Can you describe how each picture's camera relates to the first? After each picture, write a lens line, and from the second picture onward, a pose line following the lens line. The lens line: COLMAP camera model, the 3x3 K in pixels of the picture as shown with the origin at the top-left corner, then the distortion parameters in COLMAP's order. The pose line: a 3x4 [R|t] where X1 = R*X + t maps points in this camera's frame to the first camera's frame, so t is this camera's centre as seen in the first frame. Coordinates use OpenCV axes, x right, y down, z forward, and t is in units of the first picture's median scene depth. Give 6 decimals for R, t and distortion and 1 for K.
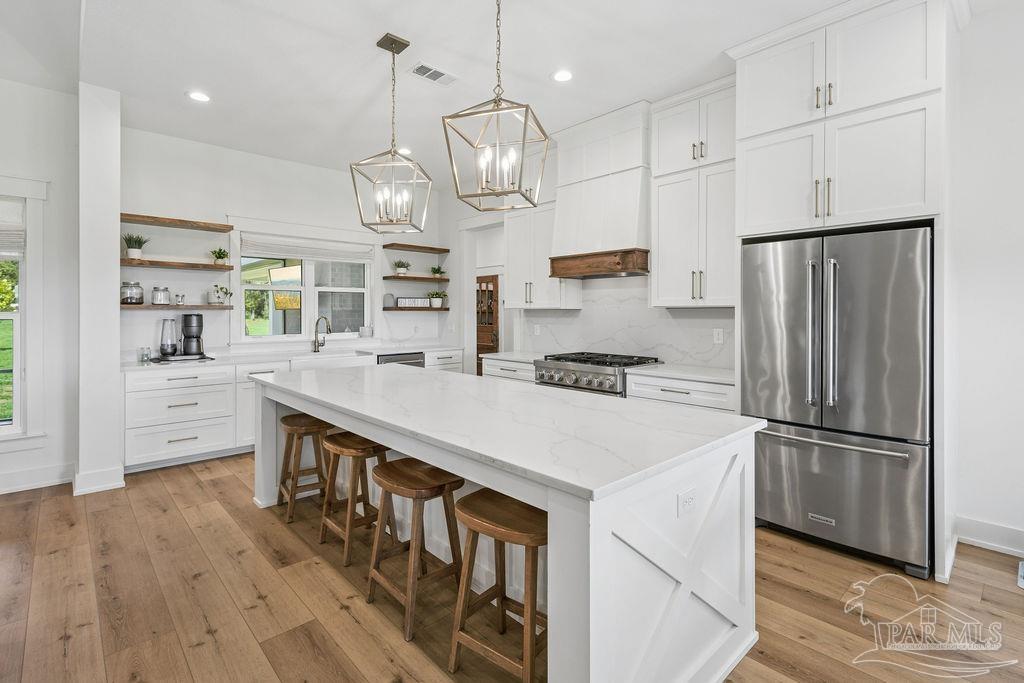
lens RADIAL K [[487.8, 0, 512.1], [0, 487.8, 313.5], [0, 0, 1]] dist [0.001209, 0.000019]
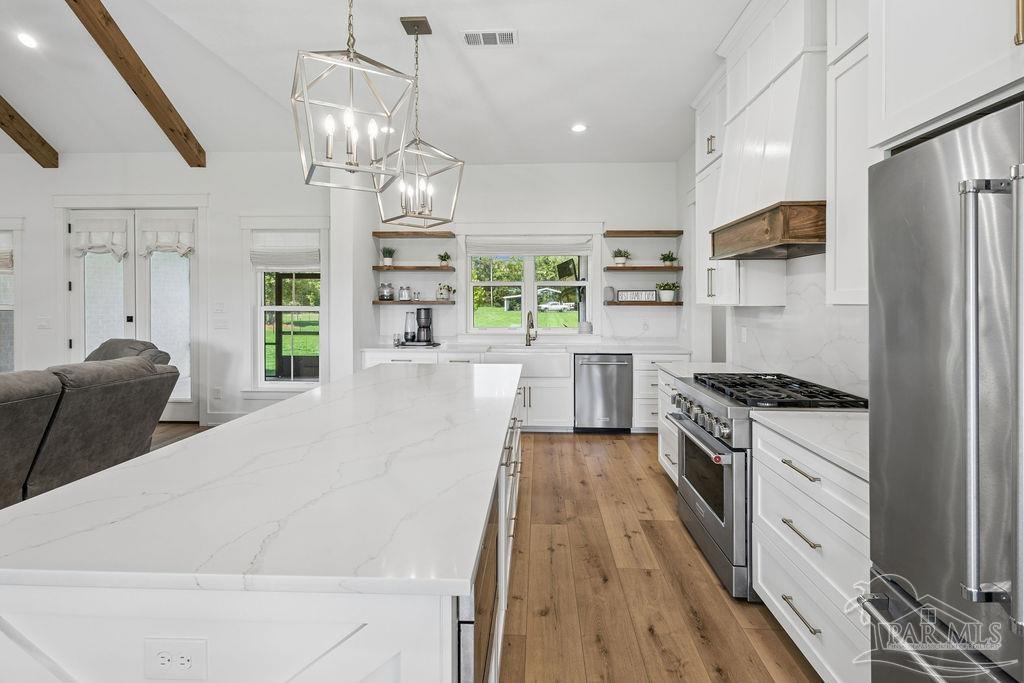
lens RADIAL K [[487.8, 0, 512.6], [0, 487.8, 300.7], [0, 0, 1]] dist [0.001209, 0.000019]
pose [[0.696882, -0.000660, -0.717185, 0.355220], [-0.003406, 0.999985, -0.004229, -0.012582], [0.717177, 0.005390, 0.696870, 0.303697]]
